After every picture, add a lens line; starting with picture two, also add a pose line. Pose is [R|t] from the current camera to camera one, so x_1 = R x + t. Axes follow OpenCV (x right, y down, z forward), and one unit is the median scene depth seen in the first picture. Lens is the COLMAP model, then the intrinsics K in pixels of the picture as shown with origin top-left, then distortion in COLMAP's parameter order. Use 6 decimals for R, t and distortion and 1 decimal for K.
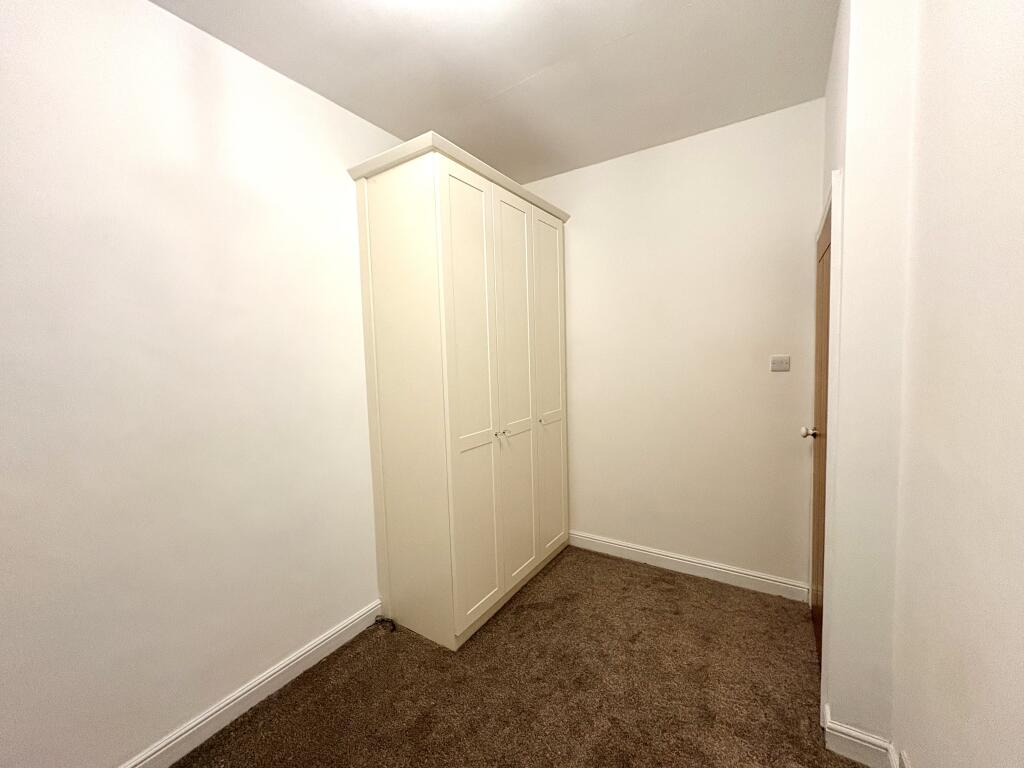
lens RADIAL K [[404.0, 0, 515.9], [0, 404.0, 381.7], [0, 0, 1]] dist [0.000494, -0.000783]
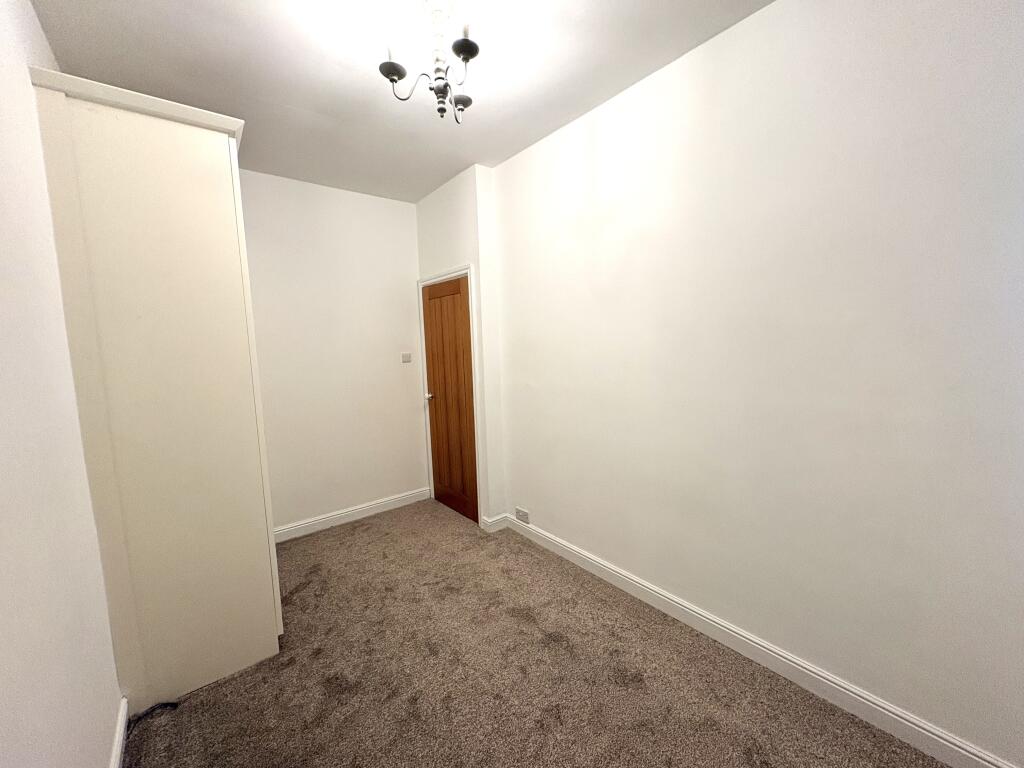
lens RADIAL K [[404.0, 0, 515.9], [0, 404.0, 384.9], [0, 0, 1]] dist [0.000494, -0.000783]
pose [[0.315633, -0.083534, 0.945197, -0.846131], [0.081550, 0.994820, 0.060687, 0.001836], [-0.945371, 0.057926, 0.320810, 0.096509]]
